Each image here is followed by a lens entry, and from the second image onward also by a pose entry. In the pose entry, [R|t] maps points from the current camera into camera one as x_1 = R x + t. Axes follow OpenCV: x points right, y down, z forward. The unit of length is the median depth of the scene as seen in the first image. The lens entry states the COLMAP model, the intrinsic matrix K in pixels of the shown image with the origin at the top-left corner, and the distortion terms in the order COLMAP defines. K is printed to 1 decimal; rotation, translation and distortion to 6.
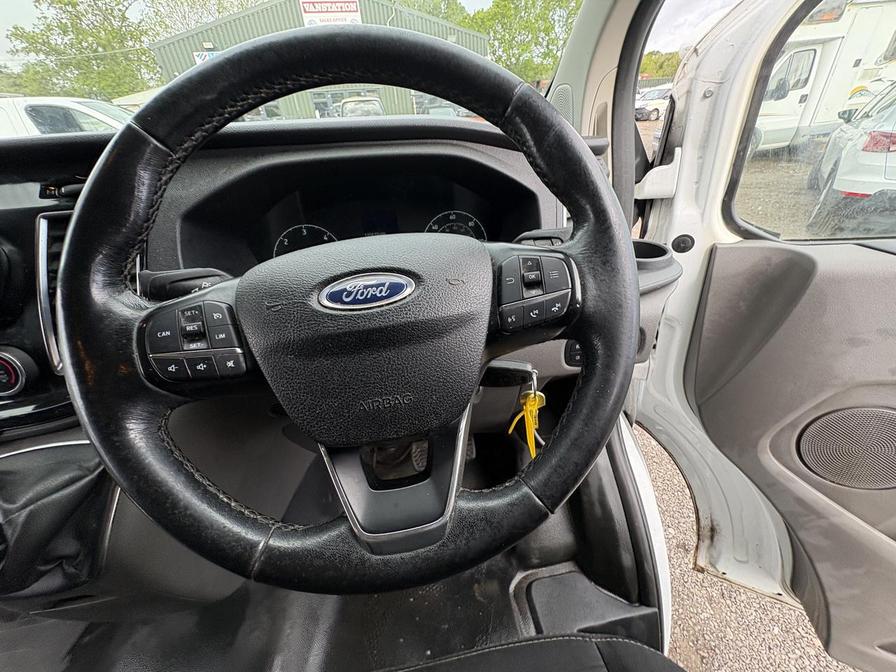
lens RADIAL K [[354.1, 0, 453.5], [0, 354.1, 333.2], [0, 0, 1]] dist [-0.002588, 0.000340]
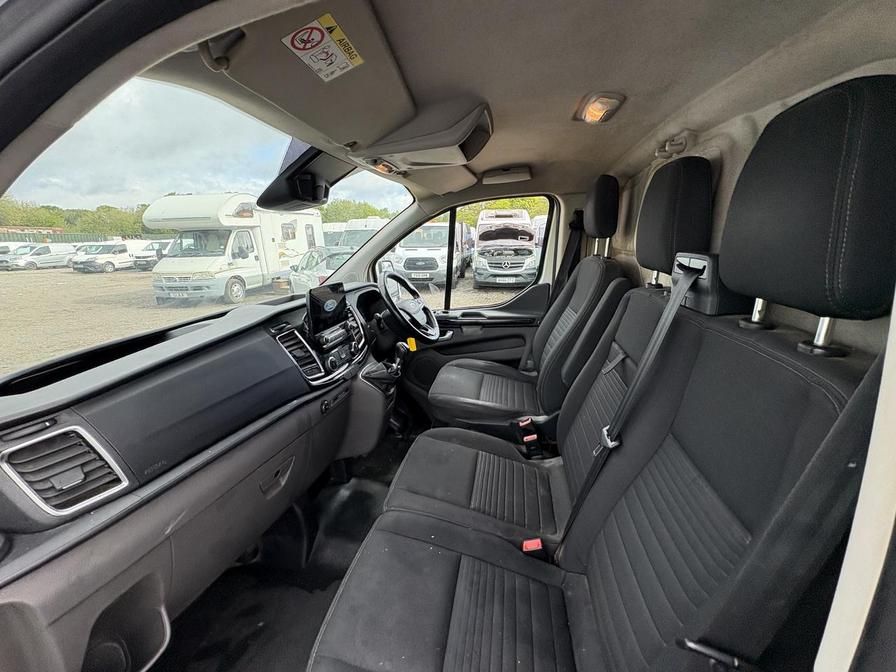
lens RADIAL K [[354.1, 0, 443.5], [0, 354.1, 331.5], [0, 0, 1]] dist [-0.002588, 0.000340]
pose [[0.326395, -0.185558, 0.926841, -1.614208], [0.505452, 0.862839, -0.005254, 0.065650], [-0.798739, 0.470189, 0.375417, -0.350975]]
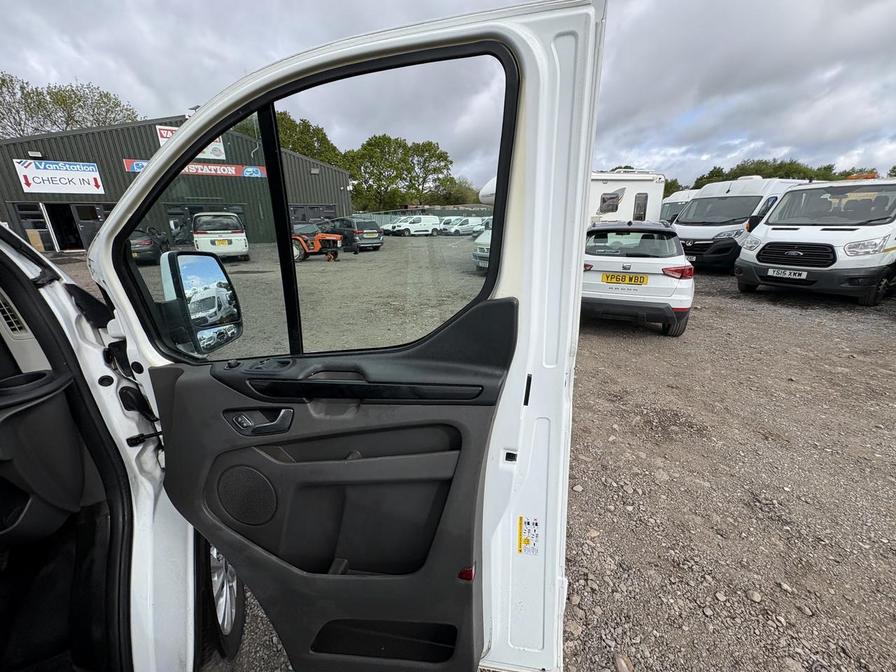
lens RADIAL K [[354.1, 0, 447.7], [0, 354.1, 337.5], [0, 0, 1]] dist [-0.002588, 0.000340]
pose [[0.956087, -0.047944, 0.289135, 0.902872], [0.120418, 0.963675, -0.238392, 0.067634], [-0.267202, 0.262740, 0.927130, -0.497562]]
